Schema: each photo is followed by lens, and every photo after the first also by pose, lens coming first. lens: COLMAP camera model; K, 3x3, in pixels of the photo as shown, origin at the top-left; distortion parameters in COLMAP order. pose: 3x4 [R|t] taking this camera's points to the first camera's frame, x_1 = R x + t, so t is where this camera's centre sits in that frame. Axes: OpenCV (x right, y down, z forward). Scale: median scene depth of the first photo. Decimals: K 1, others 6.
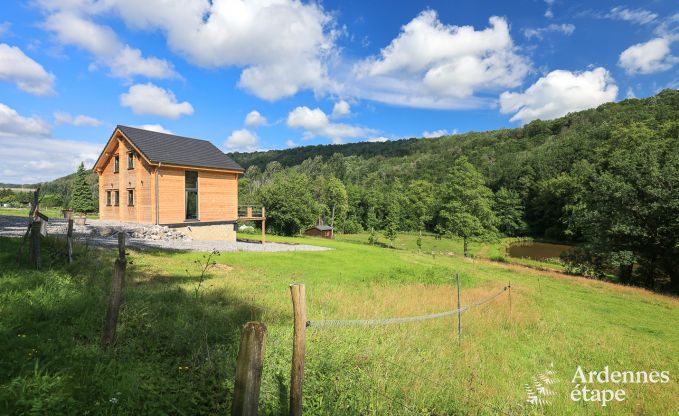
lens RADIAL K [[309.7, 0, 348.3], [0, 309.7, 209.4], [0, 0, 1]] dist [0.001053, 0.000033]
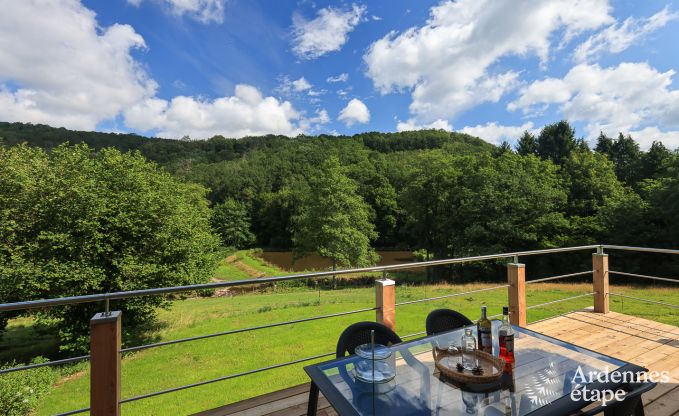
lens RADIAL K [[304.8, 0, 341.7], [0, 304.8, 215.4], [0, 0, 1]] dist [0.001384, -0.000186]
pose [[0.503175, -0.013671, 0.864076, -0.137050], [0.028654, 0.999589, -0.000871, -0.008021], [-0.863709, 0.025198, 0.503360, 0.243535]]
